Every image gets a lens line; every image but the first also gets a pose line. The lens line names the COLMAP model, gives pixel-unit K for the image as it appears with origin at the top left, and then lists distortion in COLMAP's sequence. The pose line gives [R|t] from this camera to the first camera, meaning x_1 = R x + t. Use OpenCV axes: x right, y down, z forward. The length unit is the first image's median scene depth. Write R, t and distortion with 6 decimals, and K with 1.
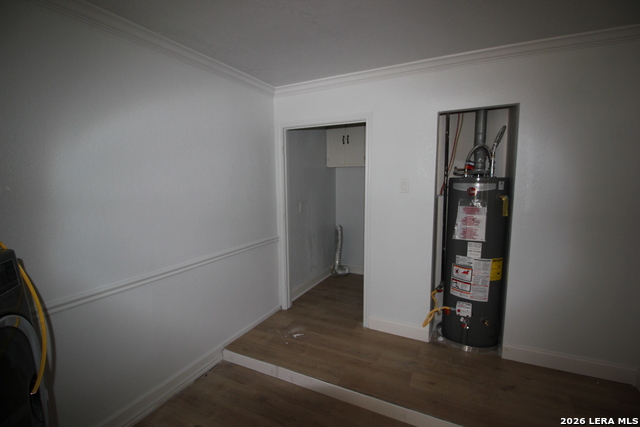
lens RADIAL K [[295.3, 0, 320.4], [0, 295.3, 214.7], [0, 0, 1]] dist [-0.012967, -0.005286]
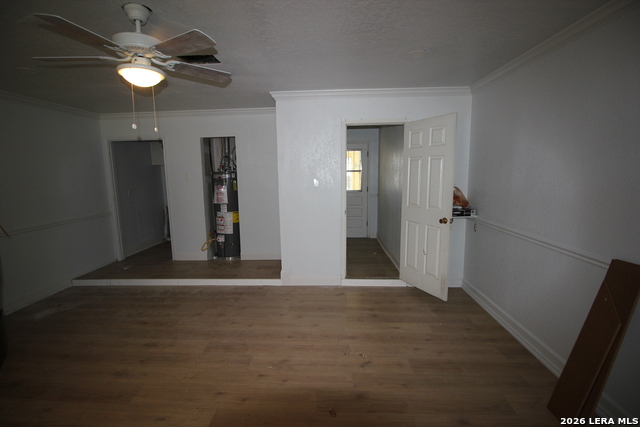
lens RADIAL K [[295.3, 0, 319.1], [0, 295.3, 214.1], [0, 0, 1]] dist [-0.012967, -0.005286]
pose [[0.911925, -0.065984, 0.405018, 0.275635], [0.058755, 0.997813, 0.030270, 0.126892], [-0.406130, -0.003807, 0.913808, -0.993180]]
